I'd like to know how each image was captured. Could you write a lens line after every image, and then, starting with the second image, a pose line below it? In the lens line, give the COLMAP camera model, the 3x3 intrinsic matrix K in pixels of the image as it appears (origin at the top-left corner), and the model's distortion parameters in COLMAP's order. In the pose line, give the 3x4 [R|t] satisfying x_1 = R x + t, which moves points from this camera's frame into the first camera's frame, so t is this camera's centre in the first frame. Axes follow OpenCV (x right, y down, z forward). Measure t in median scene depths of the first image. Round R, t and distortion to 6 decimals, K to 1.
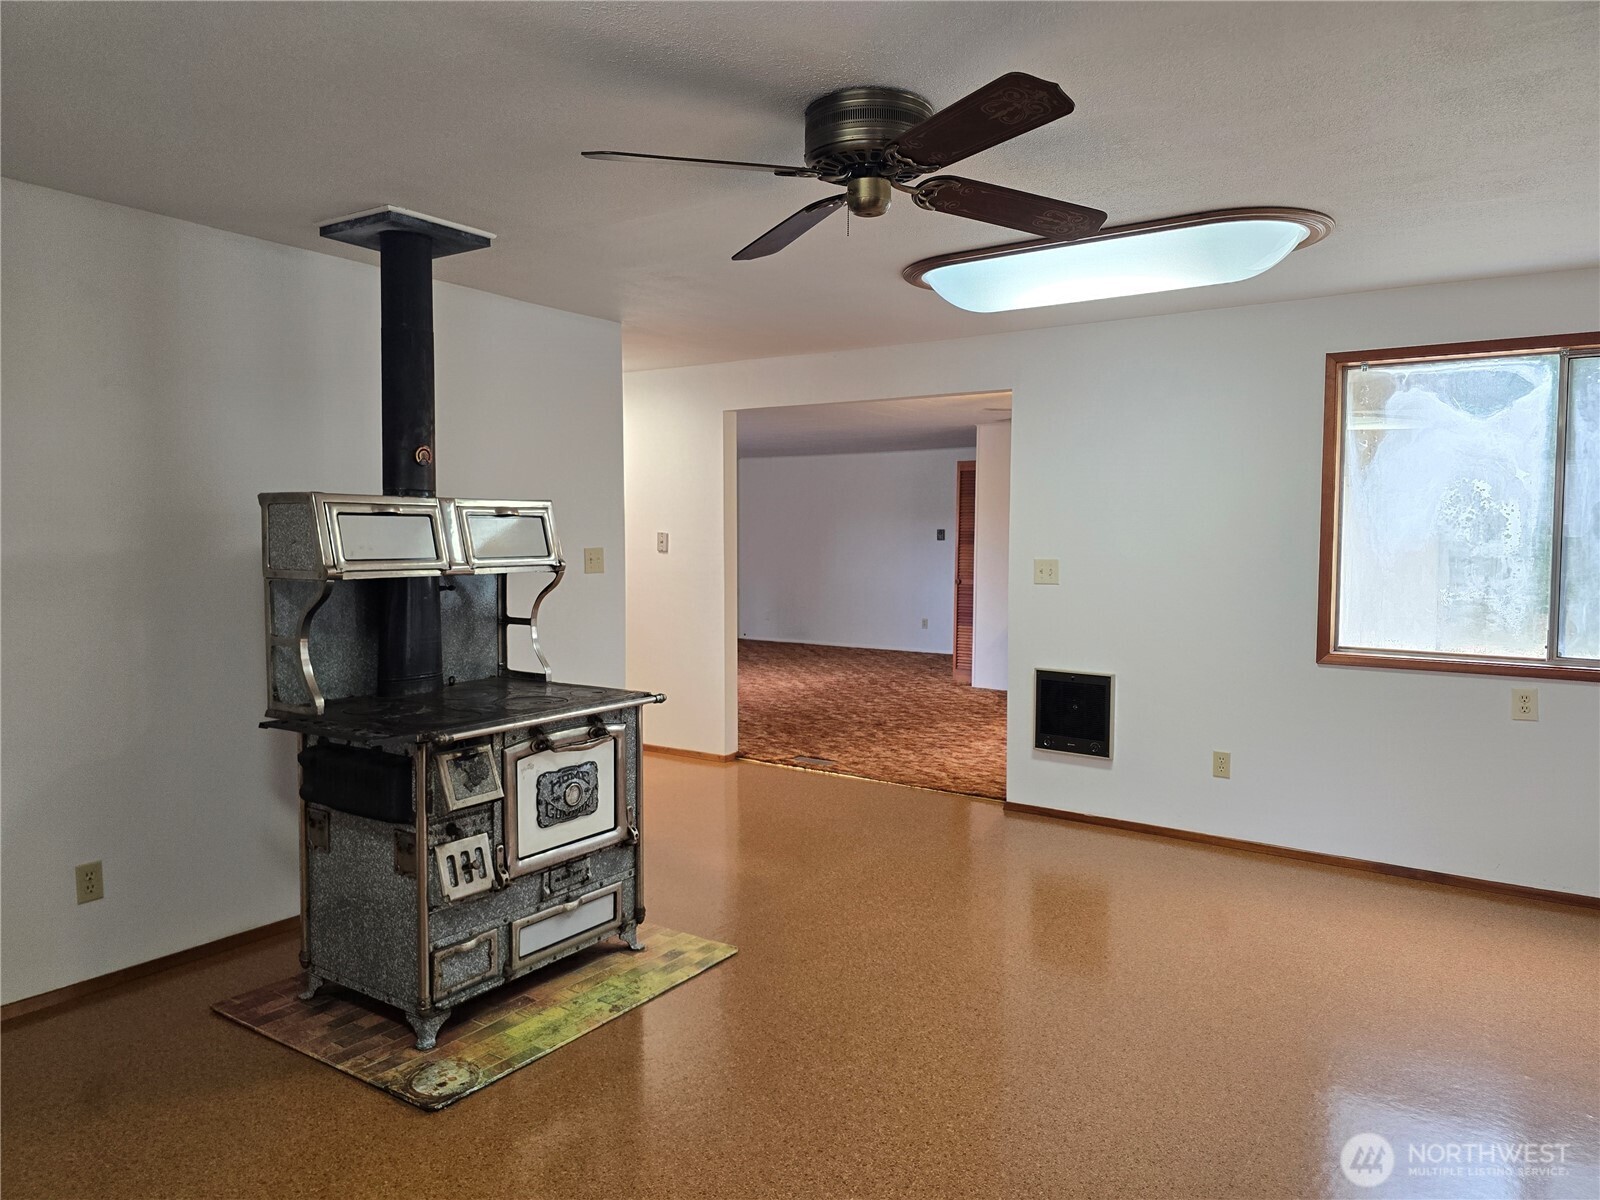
lens RADIAL K [[1071.1, 0, 801.3], [0, 1071.1, 594.9], [0, 0, 1]] dist [0.023456, -0.006177]
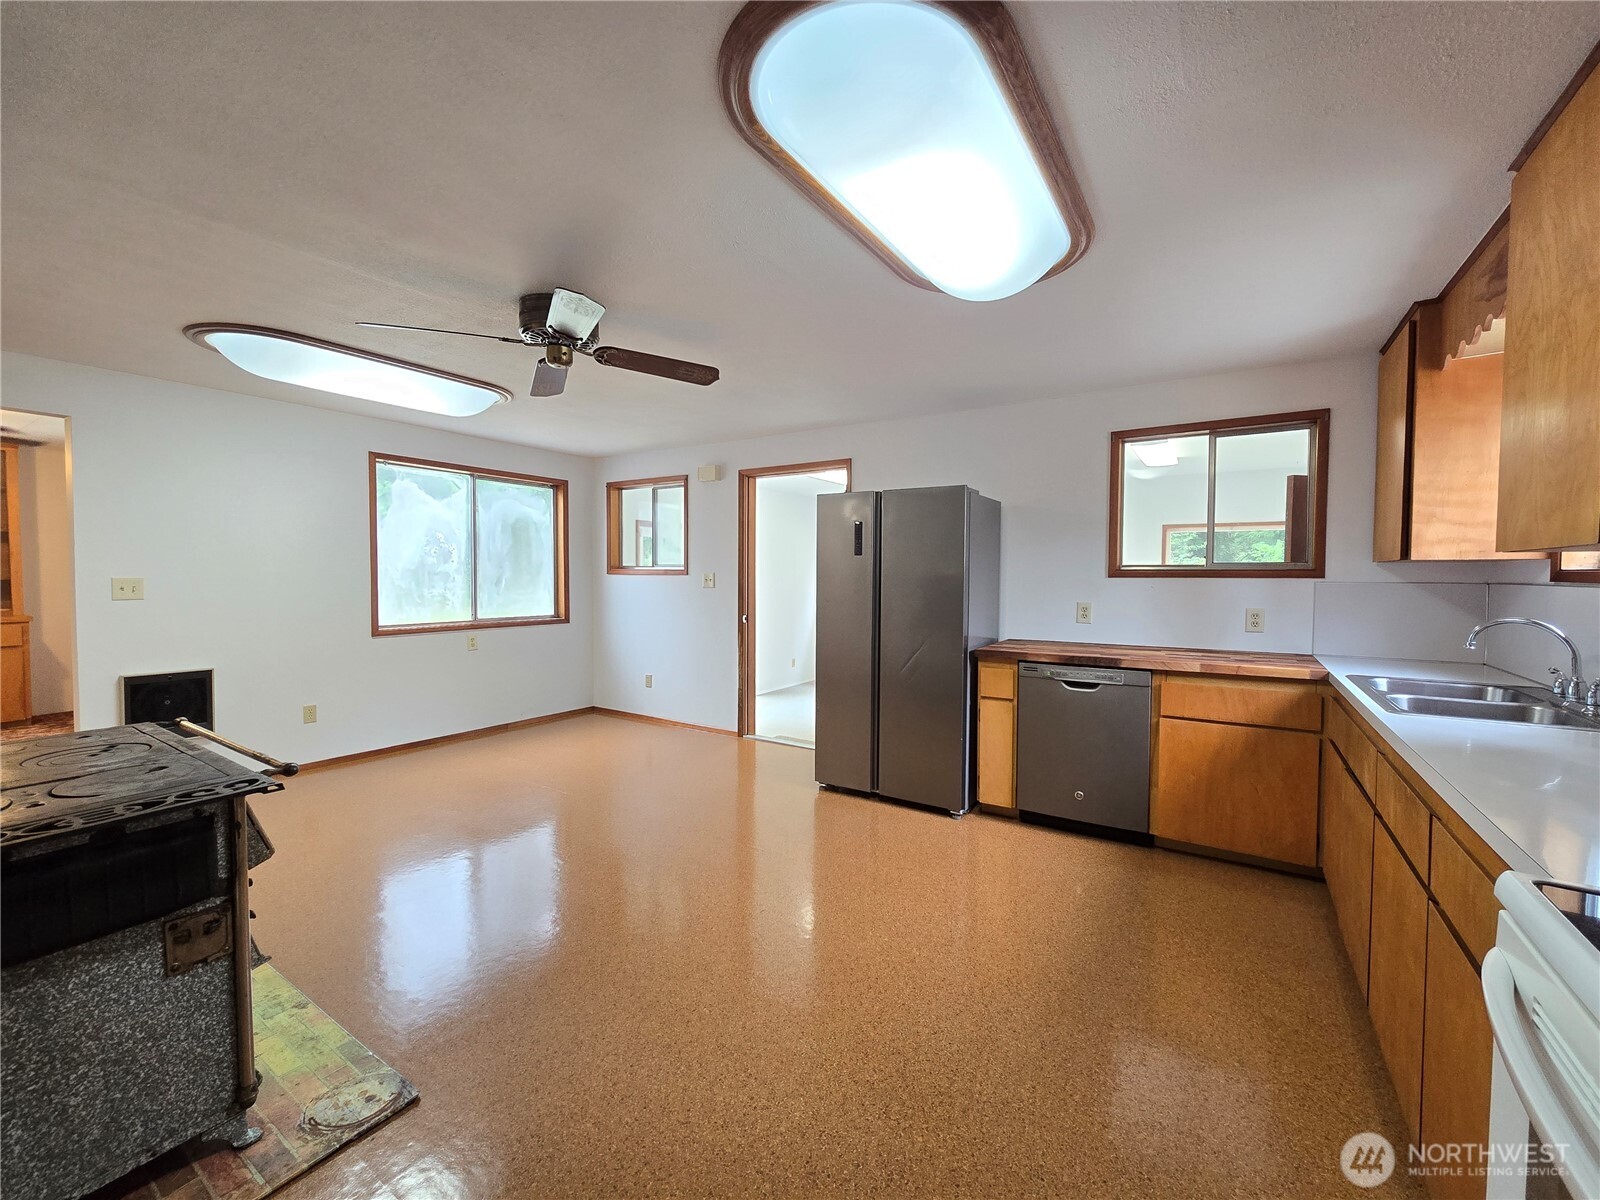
lens RADIAL K [[654.2, 0, 814.6], [0, 654.2, 597.2], [0, 0, 1]] dist [-0.001268, -0.000451]
pose [[-0.030353, -0.043536, 0.998591, -0.663695], [0.049544, 0.997757, 0.045006, -0.010912], [-0.998311, 0.050840, -0.028128, 0.416548]]
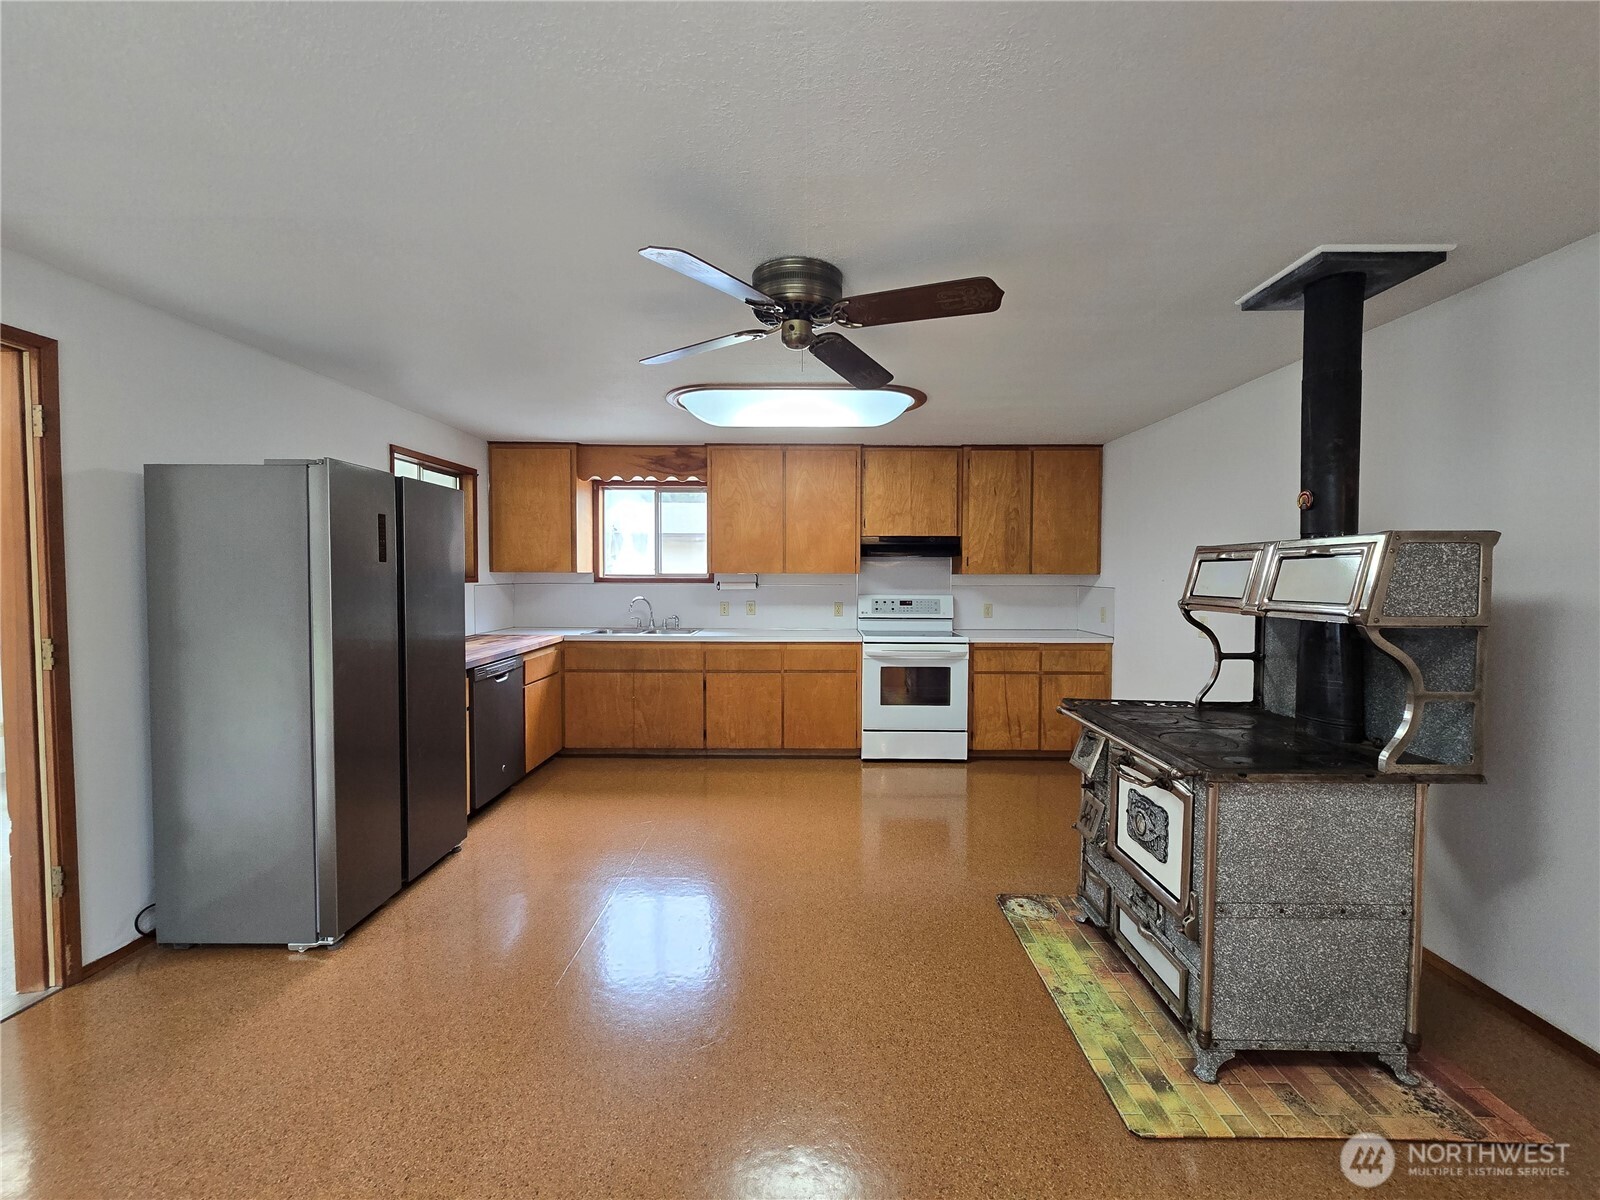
lens RADIAL K [[654.2, 0, 802.2], [0, 654.2, 597.2], [0, 0, 1]] dist [-0.001268, -0.000451]
pose [[-0.834157, 0.011595, -0.551405, 0.354258], [-0.037283, 0.996307, 0.077352, -0.059605], [0.550265, 0.085081, -0.830644, 1.150403]]
